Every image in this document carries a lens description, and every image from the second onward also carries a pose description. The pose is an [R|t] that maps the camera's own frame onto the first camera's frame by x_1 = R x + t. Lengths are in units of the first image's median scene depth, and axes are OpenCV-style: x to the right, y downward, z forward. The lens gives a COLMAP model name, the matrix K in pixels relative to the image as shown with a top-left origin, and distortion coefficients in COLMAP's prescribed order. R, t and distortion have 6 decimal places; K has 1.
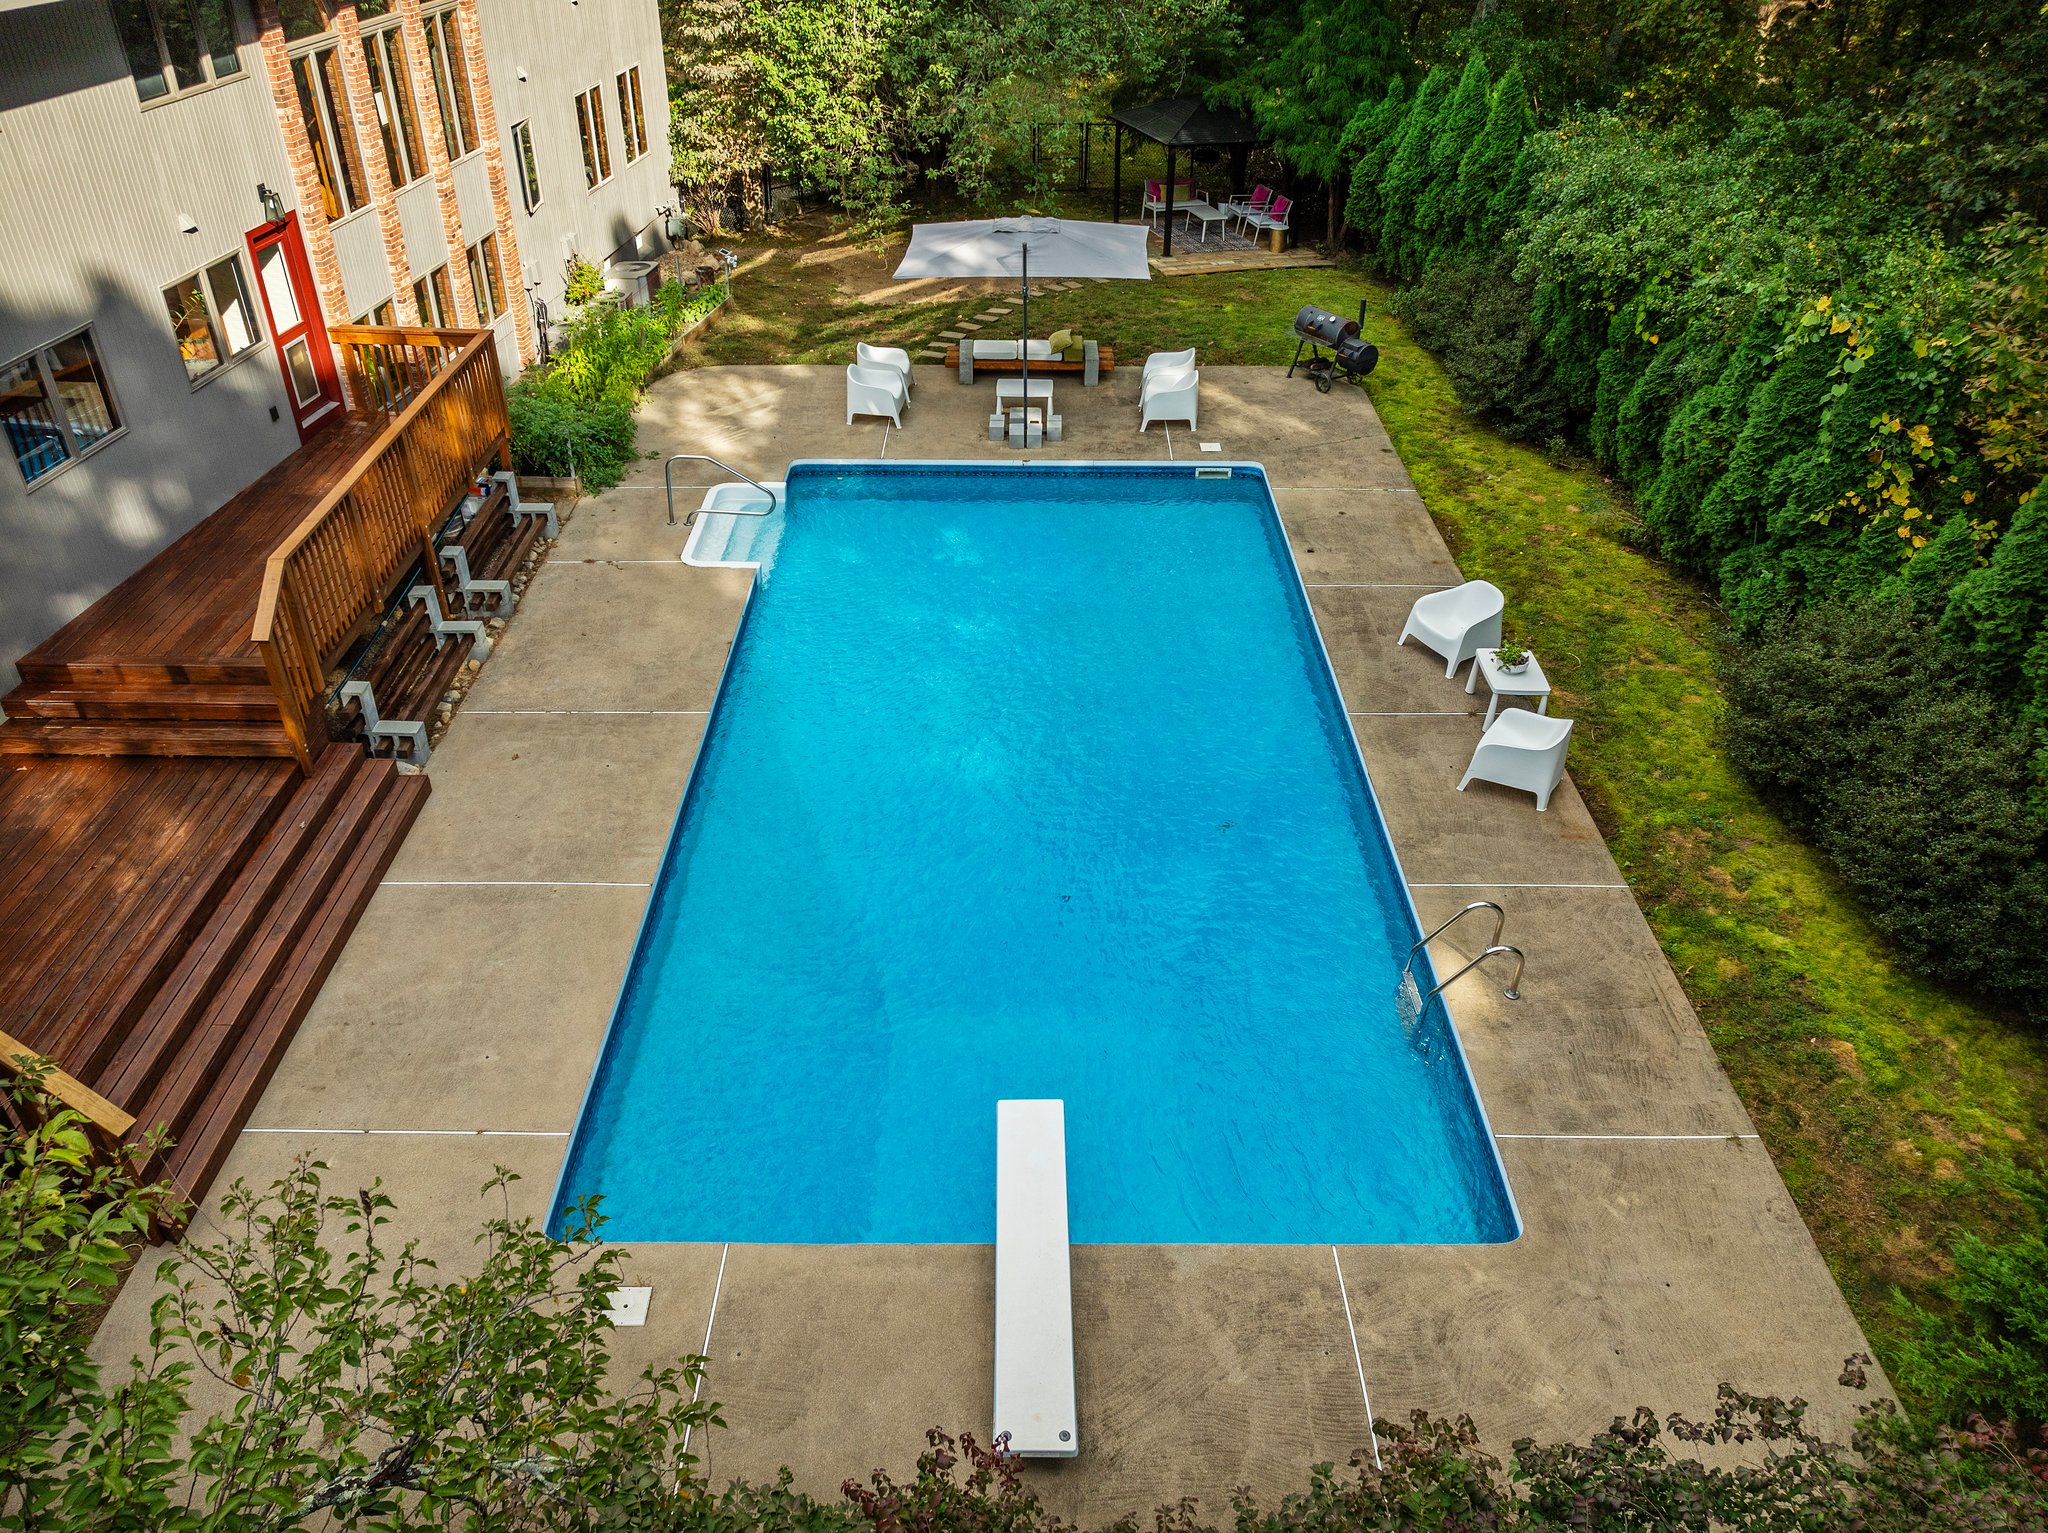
lens RADIAL K [[1450.3, 0, 1050.6], [0, 1450.3, 775.4], [0, 0, 1]] dist [-0.045395, 0.009846]
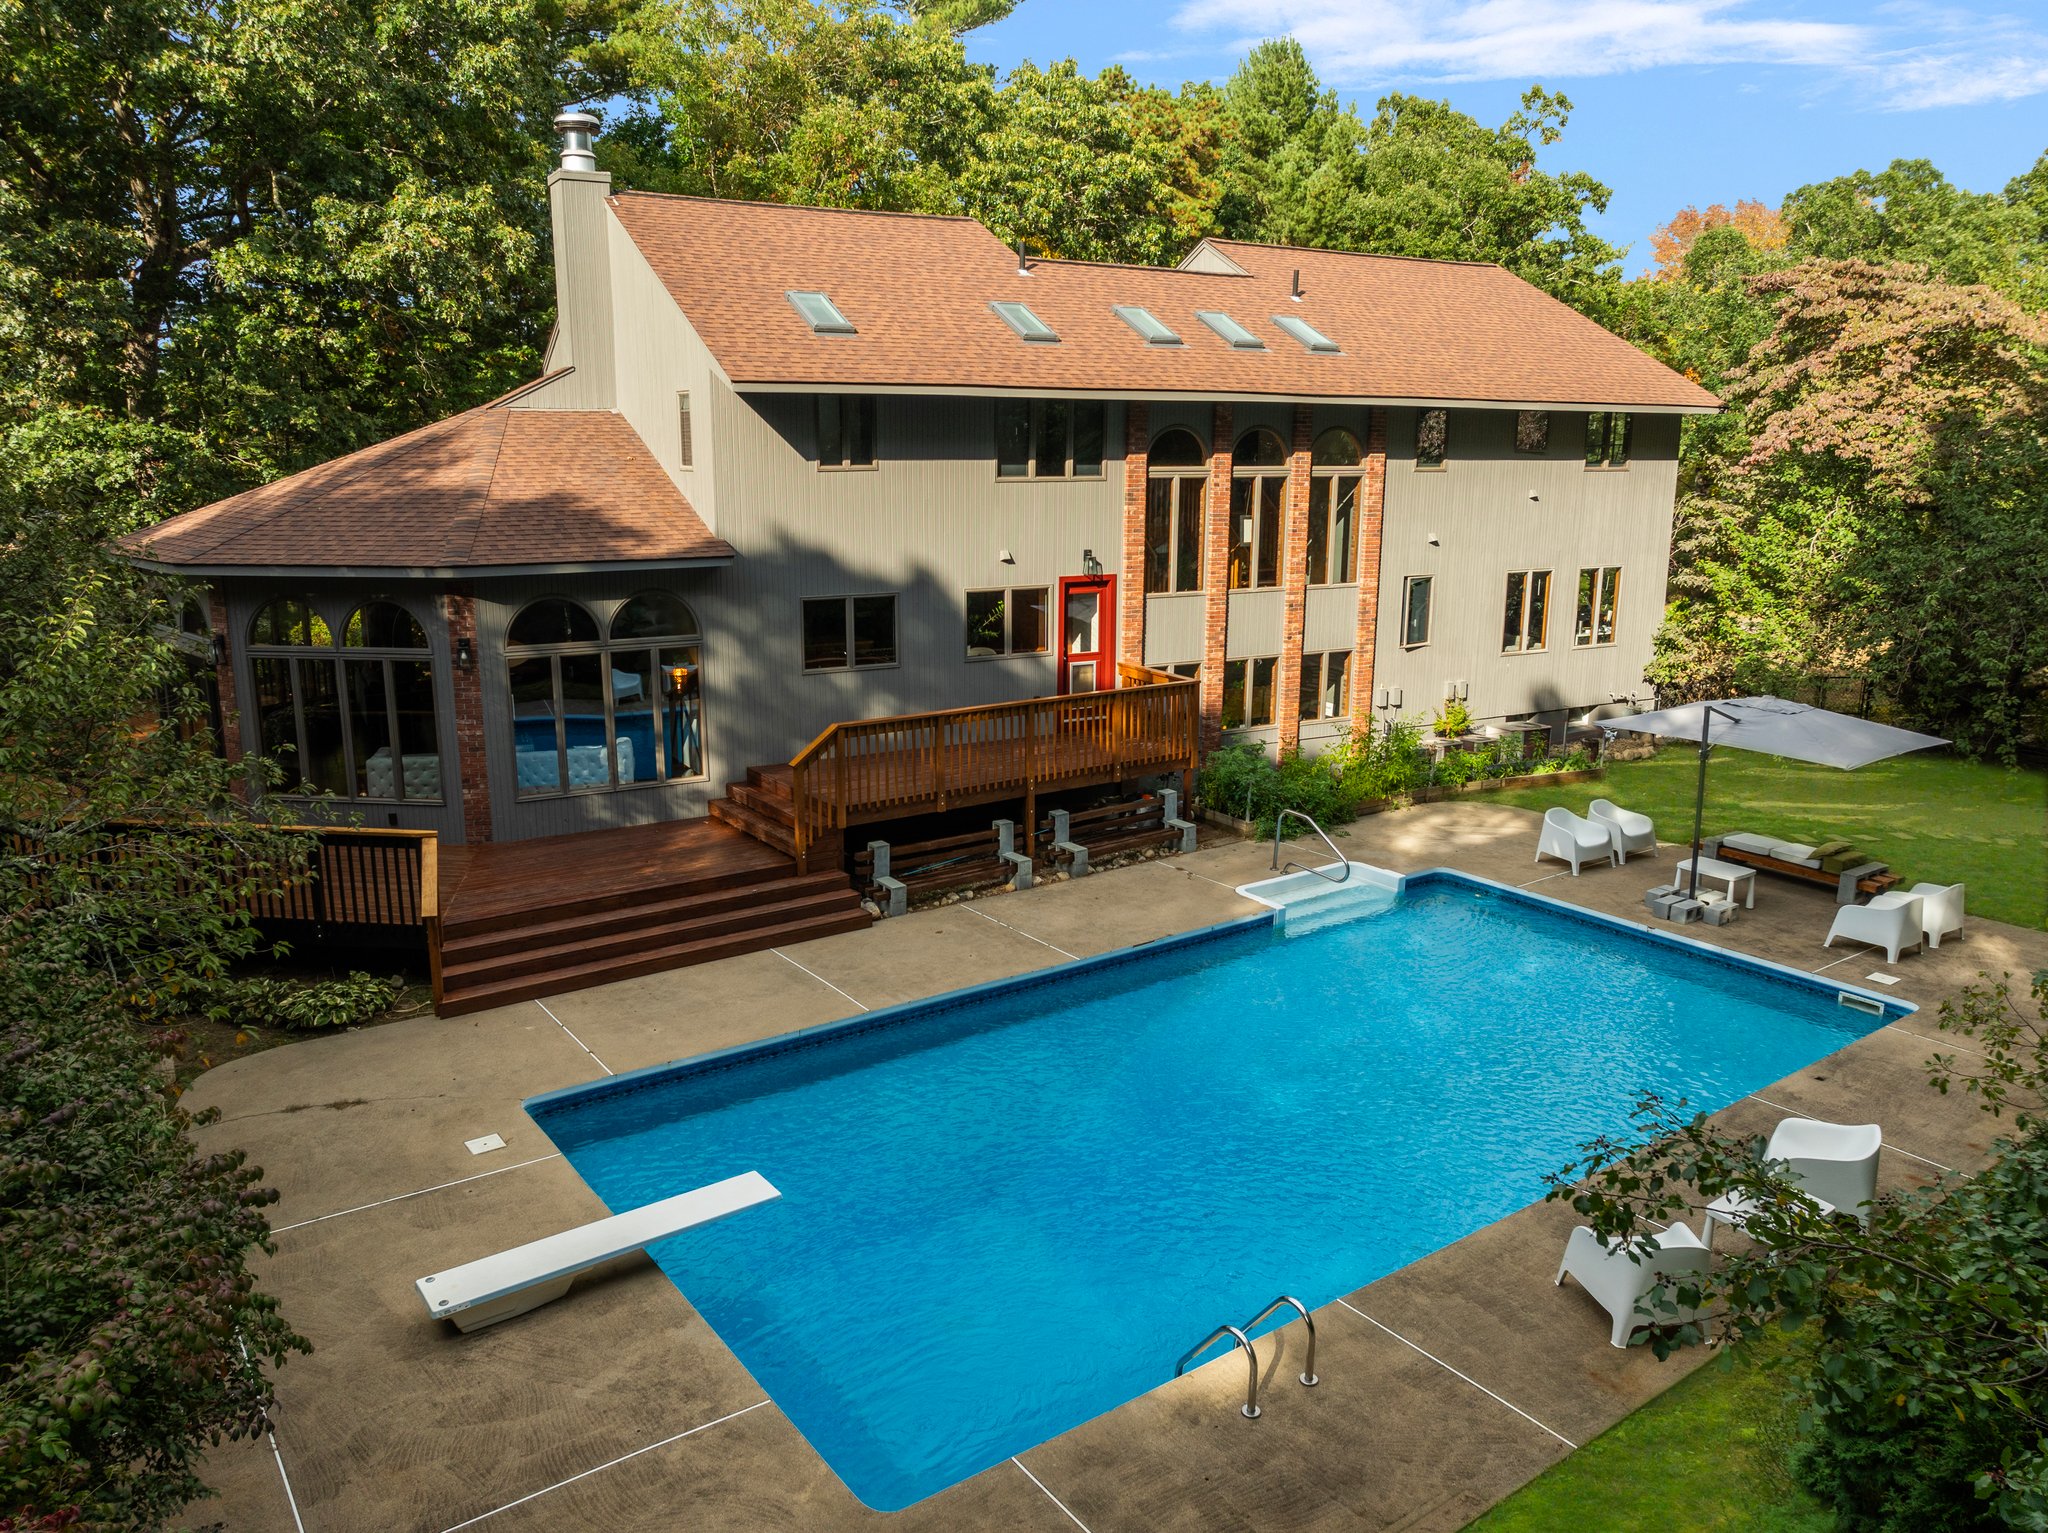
lens RADIAL K [[1450.3, 0, 1050.6], [0, 1450.3, 775.4], [0, 0, 1]] dist [-0.045395, 0.009846]
pose [[0.584921, 0.177533, -0.791422, 0.471726], [-0.465360, 0.872629, -0.148186, 0.008522], [0.664310, 0.454974, 0.593036, 0.175949]]
